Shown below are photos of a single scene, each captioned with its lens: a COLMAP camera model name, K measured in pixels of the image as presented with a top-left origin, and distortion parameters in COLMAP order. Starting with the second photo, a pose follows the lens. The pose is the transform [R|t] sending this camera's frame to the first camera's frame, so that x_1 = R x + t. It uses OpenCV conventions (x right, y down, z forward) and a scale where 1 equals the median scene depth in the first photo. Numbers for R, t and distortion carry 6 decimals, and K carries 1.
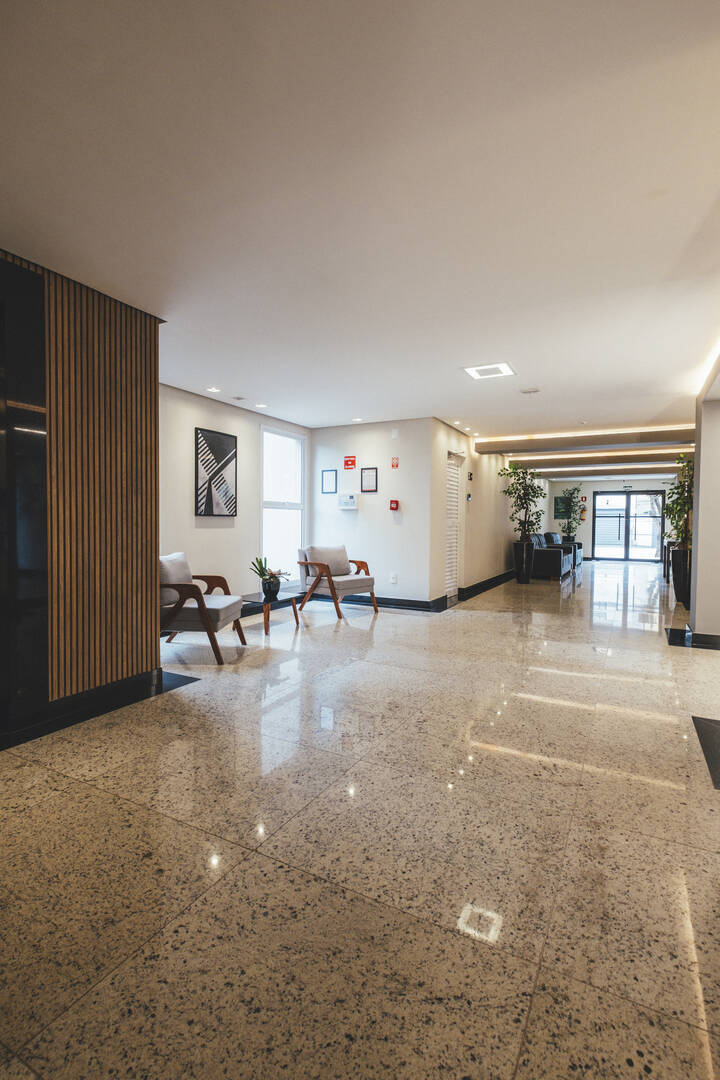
lens RADIAL K [[508.7, 0, 360.0], [0, 508.7, 540.0], [0, 0, 1]] dist [-0.001023, -0.000287]
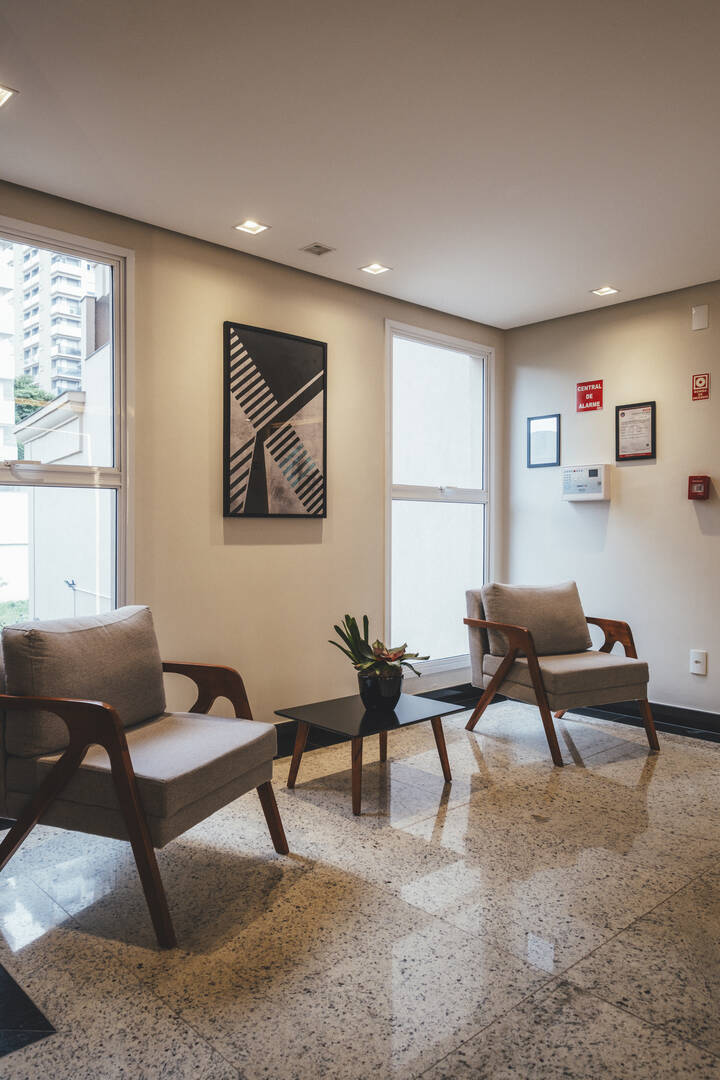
lens RADIAL K [[757.1, 0, 360.0], [0, 757.1, 540.0], [0, 0, 1]] dist [-0.011417, 0.002814]
pose [[0.943116, -0.002640, -0.332452, 0.012115], [-0.005374, 0.999717, -0.023185, -0.011017], [0.332419, 0.023653, 0.942835, 0.369775]]
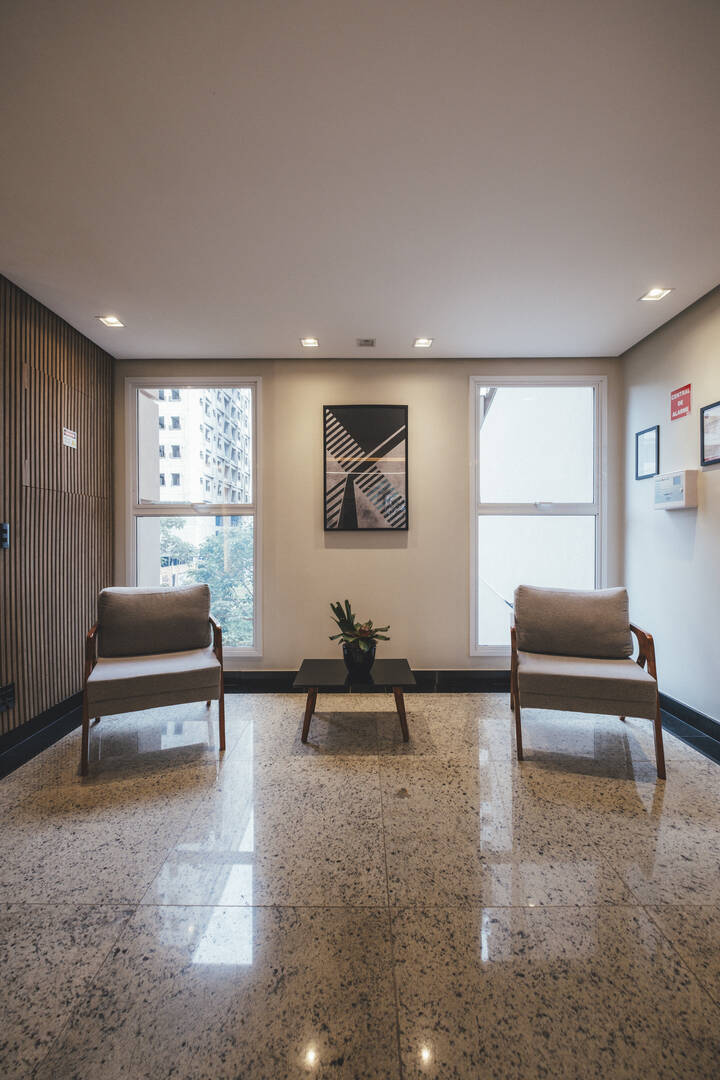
lens RADIAL K [[463.8, 0, 360.0], [0, 463.8, 540.0], [0, 0, 1]] dist [-0.002740, -0.001147]
pose [[0.461605, -0.004326, -0.887075, 0.245199], [-0.025237, 0.999519, -0.018007, -0.022237], [0.886726, 0.030699, 0.461274, 0.679077]]
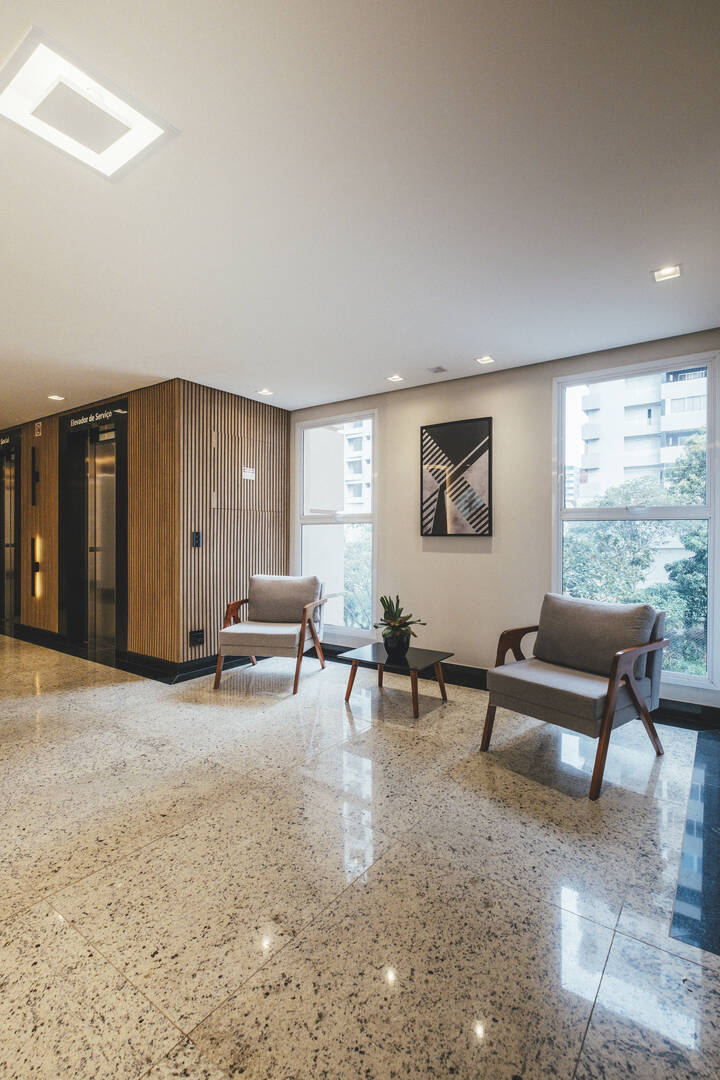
lens RADIAL K [[493.7, 0, 383.5], [0, 493.7, 539.5], [0, 0, 1]] dist [-0.002665, -0.000551]
pose [[-0.115214, -0.001577, -0.993339, 0.417681], [-0.041326, 0.999141, 0.003207, -0.038320], [0.992481, 0.041421, -0.115180, 0.935617]]
